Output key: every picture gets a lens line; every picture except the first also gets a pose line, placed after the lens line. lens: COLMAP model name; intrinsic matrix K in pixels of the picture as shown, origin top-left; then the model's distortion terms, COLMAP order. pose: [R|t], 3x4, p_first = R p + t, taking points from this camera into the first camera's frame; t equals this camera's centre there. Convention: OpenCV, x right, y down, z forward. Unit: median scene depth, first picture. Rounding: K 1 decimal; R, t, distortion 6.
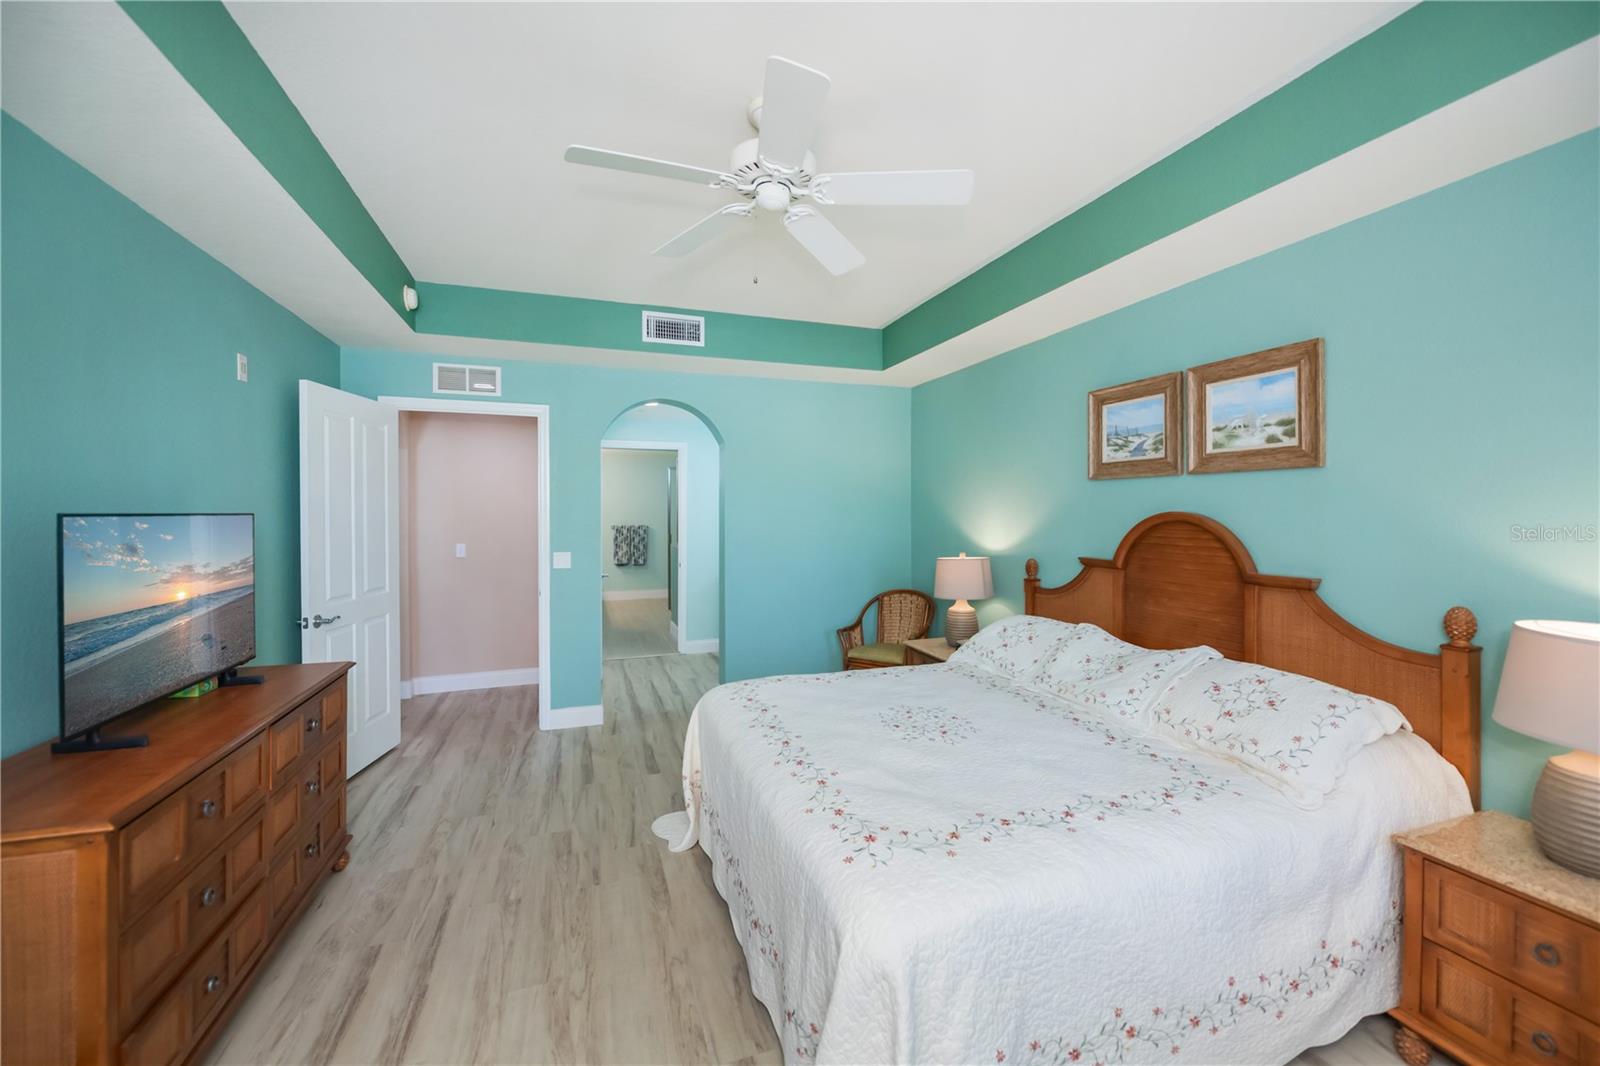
lens RADIAL K [[639.3, 0, 812.2], [0, 639.3, 518.9], [0, 0, 1]] dist [-0.000115, -0.000199]
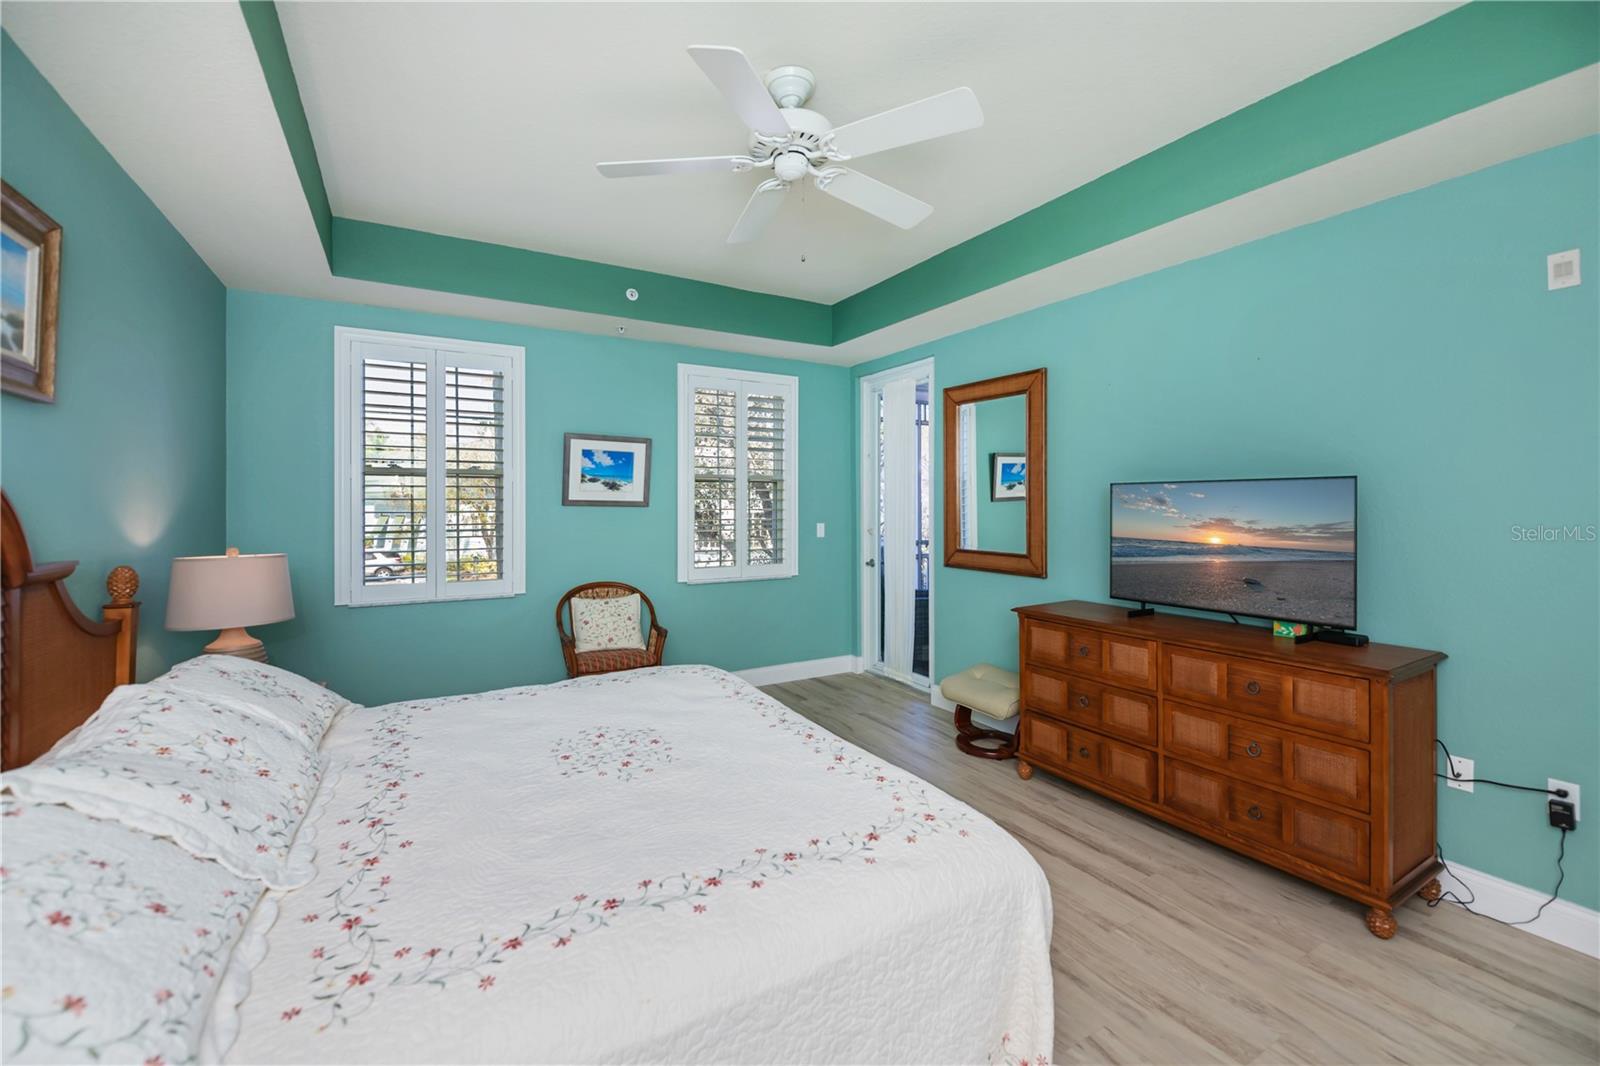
lens RADIAL K [[664.6, 0, 799.1], [0, 664.6, 501.5], [0, 0, 1]] dist [-0.000728, -0.000378]
pose [[-0.983718, 0.001538, -0.179714, 0.089327], [0.000808, 0.999991, 0.004139, 0.020646], [0.179719, 0.003926, -0.983710, 1.583461]]
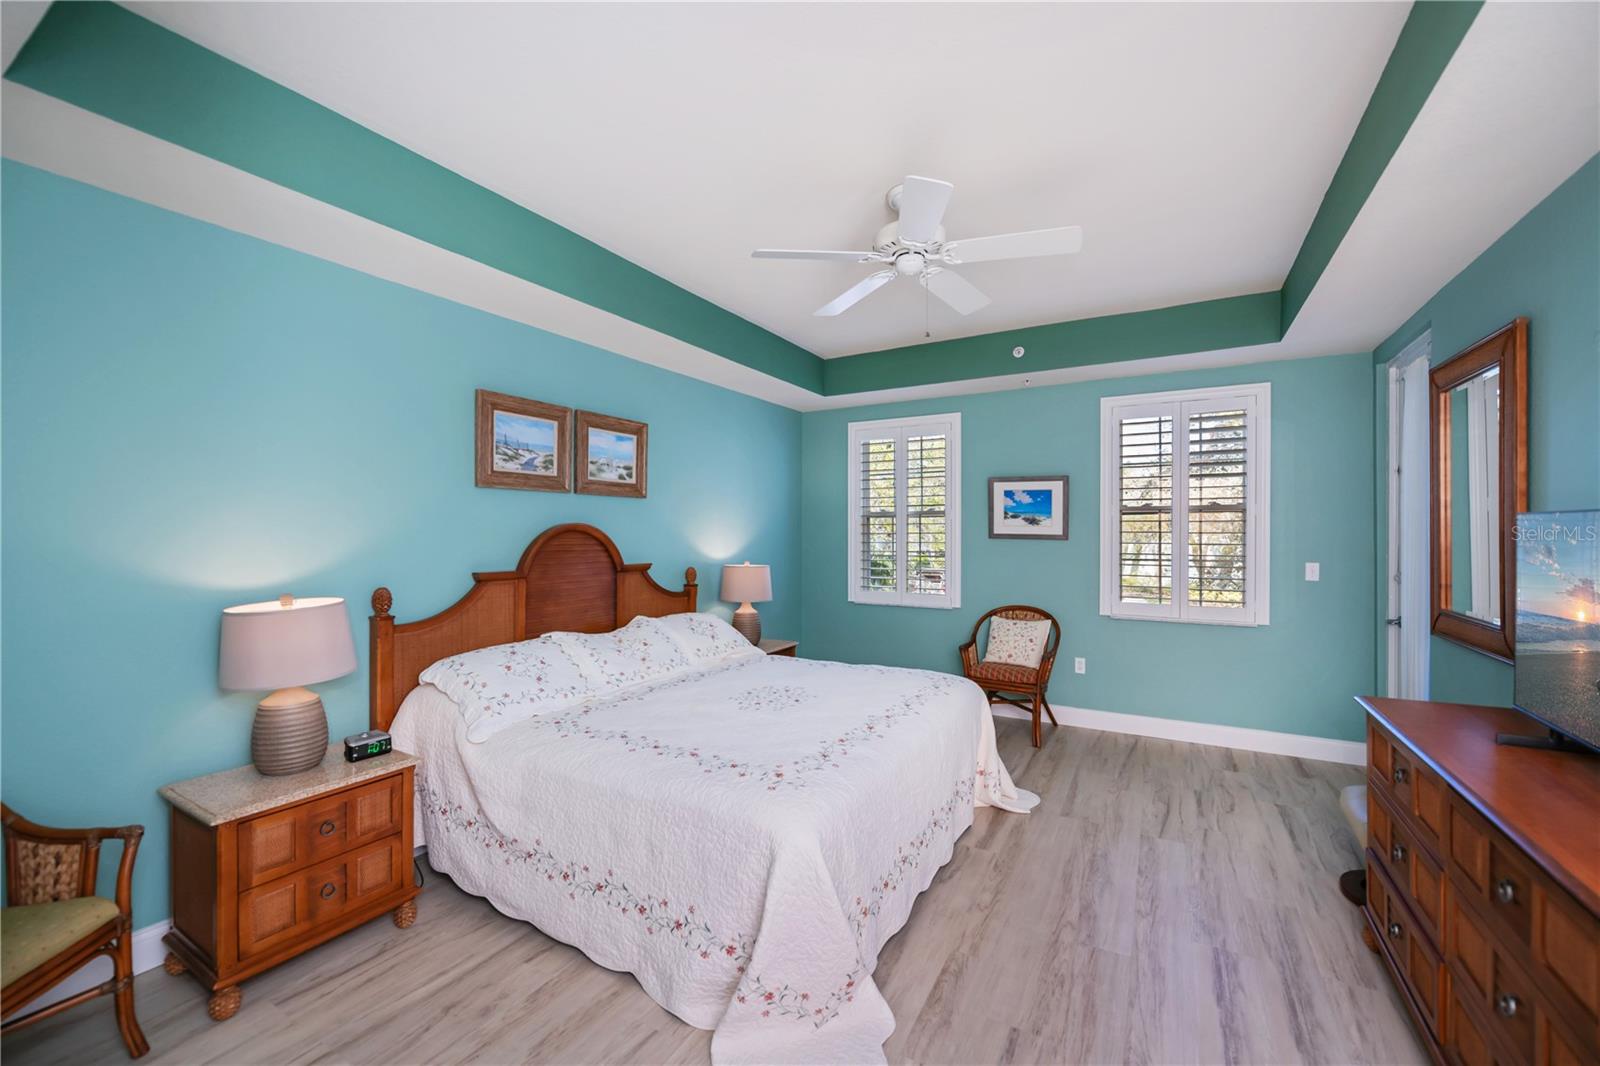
lens RADIAL K [[641.3, 0, 804.4], [0, 641.3, 524.8], [0, 0, 1]] dist [-0.000365, -0.000372]
pose [[-0.647382, 0.010787, 0.762089, -0.680125], [0.009461, 0.999937, -0.006117, 0.004213], [-0.762107, 0.003250, -0.647443, 1.514293]]
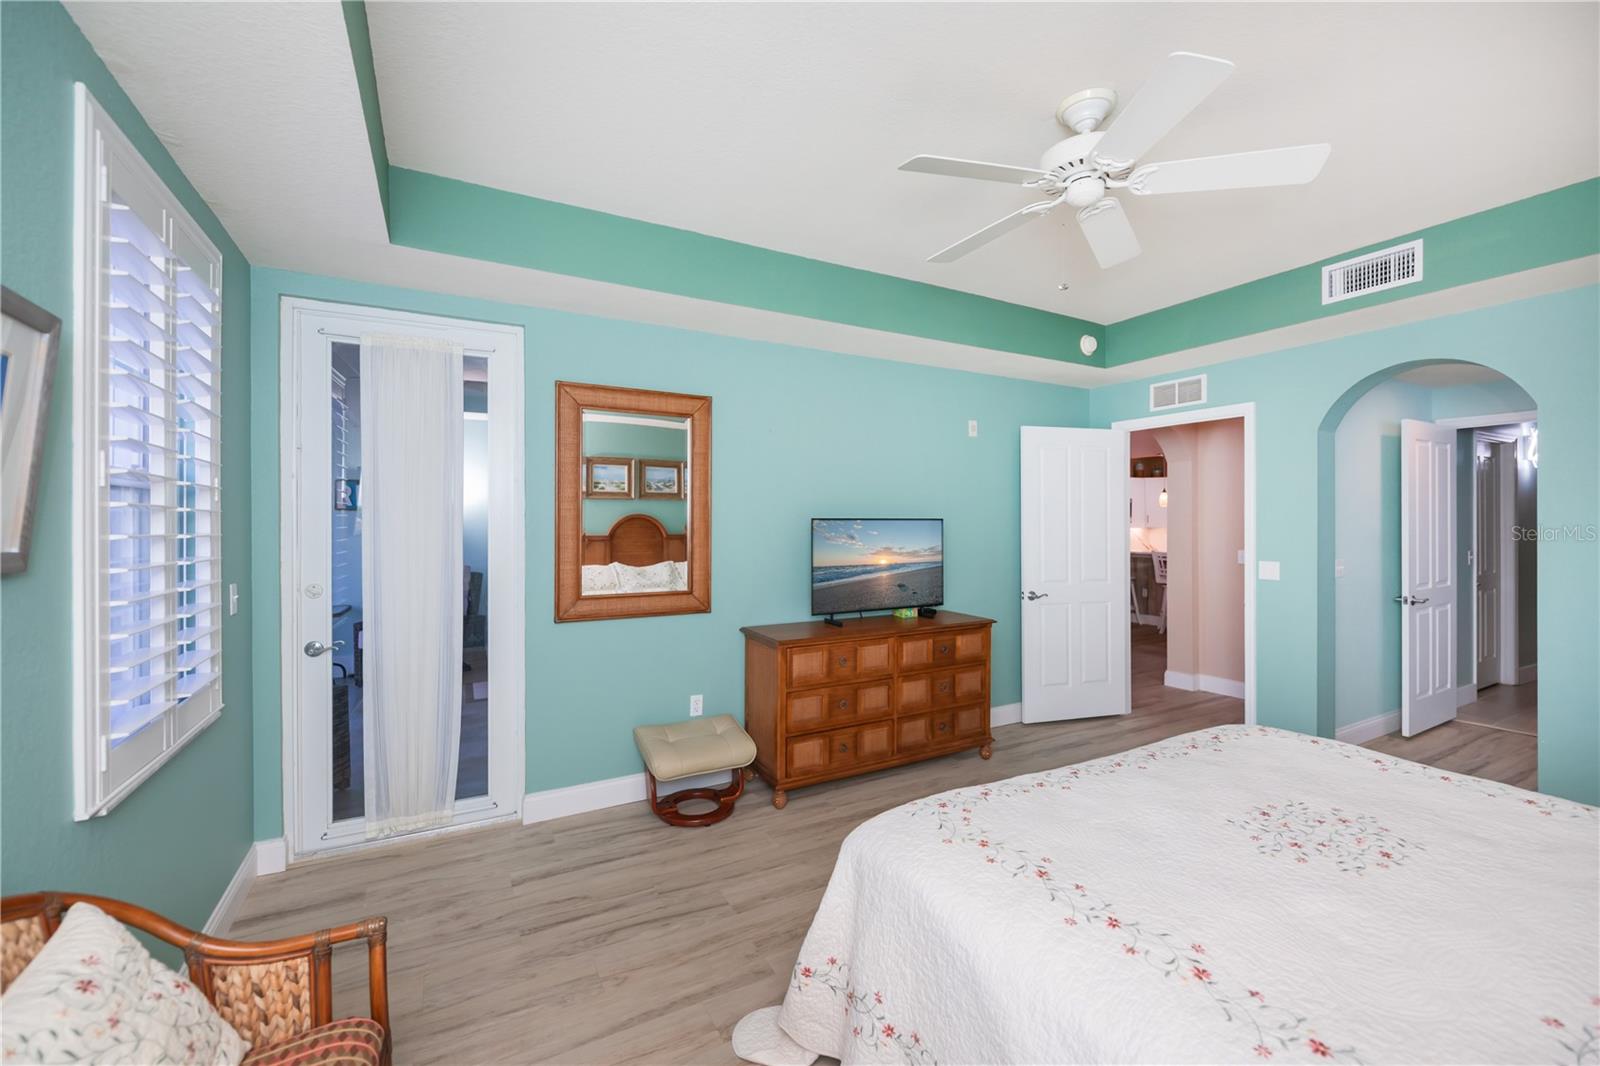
lens RADIAL K [[652.5, 0, 801.1], [0, 652.5, 522.2], [0, 0, 1]] dist [0.001600, -0.000048]
pose [[0.154361, 0.000142, -0.988015, 0.663072], [-0.007248, 0.999973, -0.000989, 0.003707], [0.987988, 0.007314, 0.154358, 0.322161]]
